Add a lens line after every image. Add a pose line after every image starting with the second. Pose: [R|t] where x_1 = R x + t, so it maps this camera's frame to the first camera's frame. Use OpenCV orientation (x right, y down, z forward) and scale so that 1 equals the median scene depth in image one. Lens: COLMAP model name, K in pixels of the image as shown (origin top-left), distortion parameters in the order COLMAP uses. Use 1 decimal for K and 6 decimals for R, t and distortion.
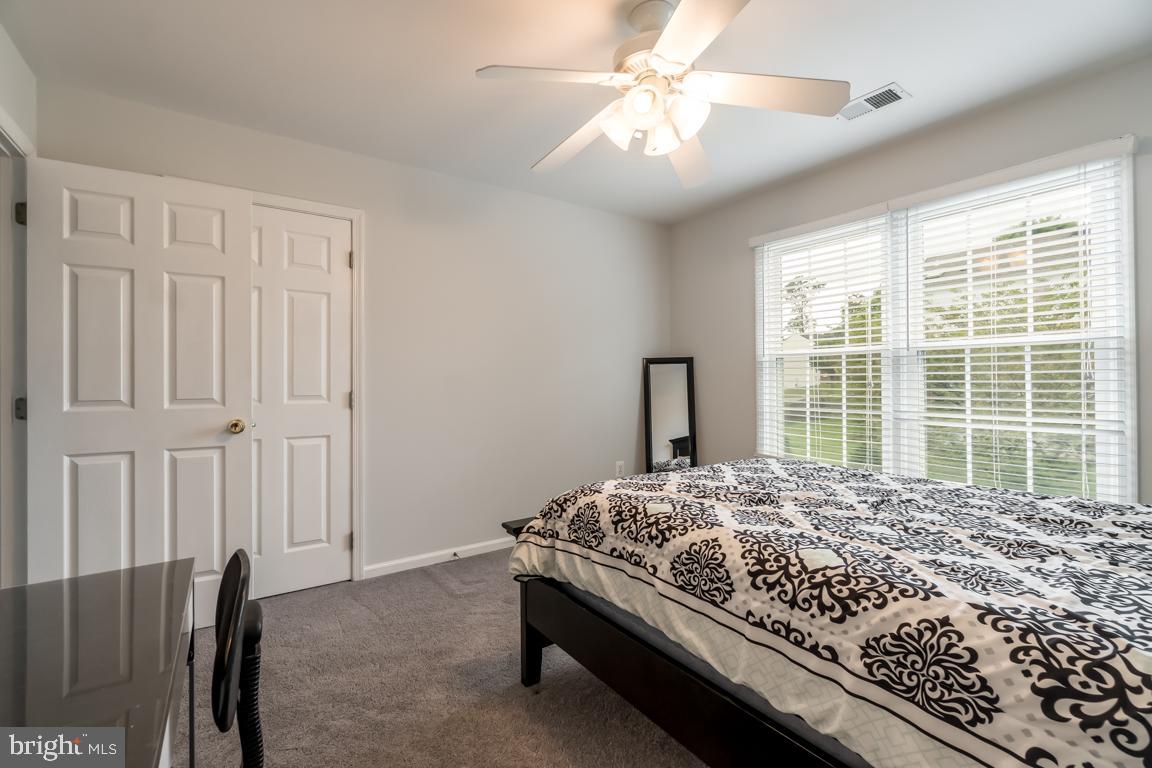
lens RADIAL K [[497.7, 0, 572.9], [0, 497.7, 384.6], [0, 0, 1]] dist [-0.000787, -0.000001]
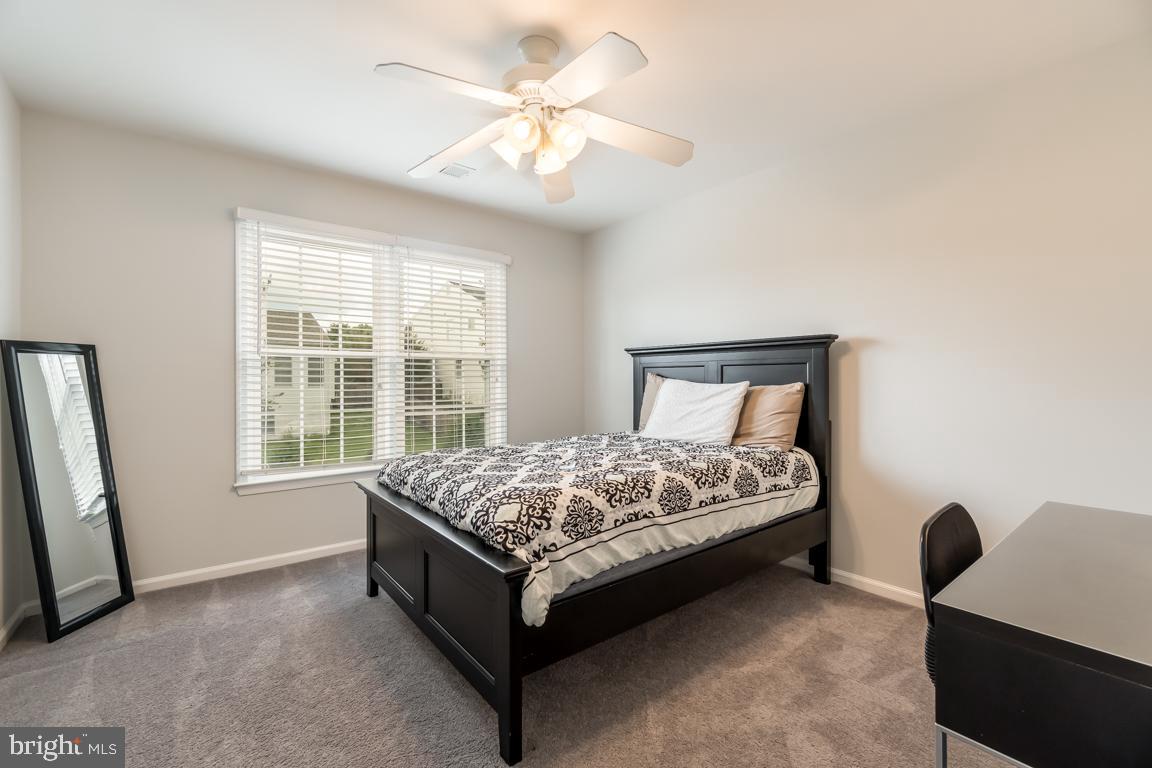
lens RADIAL K [[497.7, 0, 566.4], [0, 497.7, 377.8], [0, 0, 1]] dist [-0.000787, -0.000001]
pose [[-0.065528, 0.008902, 0.997811, -1.140749], [0.011277, 0.999903, -0.008180, -0.005523], [-0.997787, 0.010716, -0.065622, 1.228924]]
